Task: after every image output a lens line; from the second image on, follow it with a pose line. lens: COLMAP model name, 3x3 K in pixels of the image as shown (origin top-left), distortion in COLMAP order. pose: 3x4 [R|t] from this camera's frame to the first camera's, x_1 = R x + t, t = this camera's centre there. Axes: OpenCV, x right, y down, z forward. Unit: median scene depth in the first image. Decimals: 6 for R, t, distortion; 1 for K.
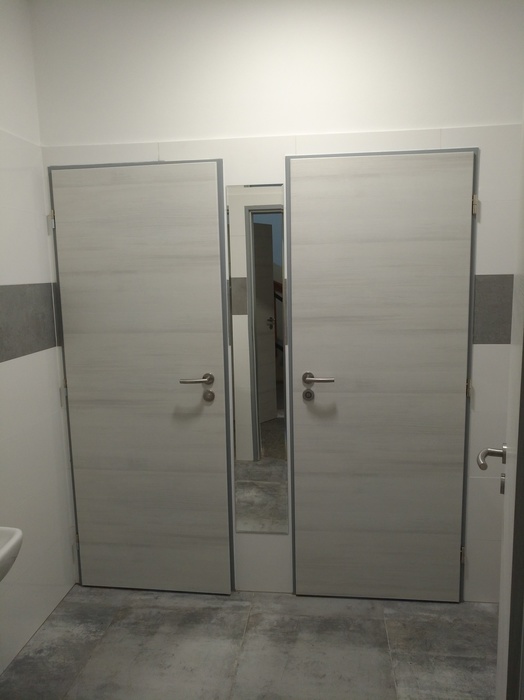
lens RADIAL K [[538.6, 0, 271.5], [0, 538.6, 347.4], [0, 0, 1]] dist [-0.024335, 0.052740]
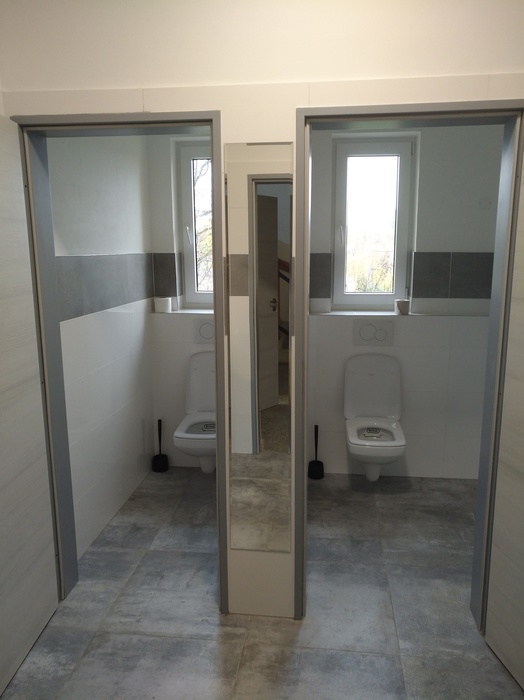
lens RADIAL K [[538.6, 0, 271.5], [0, 538.6, 347.4], [0, 0, 1]] dist [-0.024335, 0.052740]
pose [[0.999828, 0.018371, -0.002436, -0.003371], [-0.018251, 0.998931, 0.042467, -0.020637], [0.003214, -0.042415, 0.999095, 0.148555]]
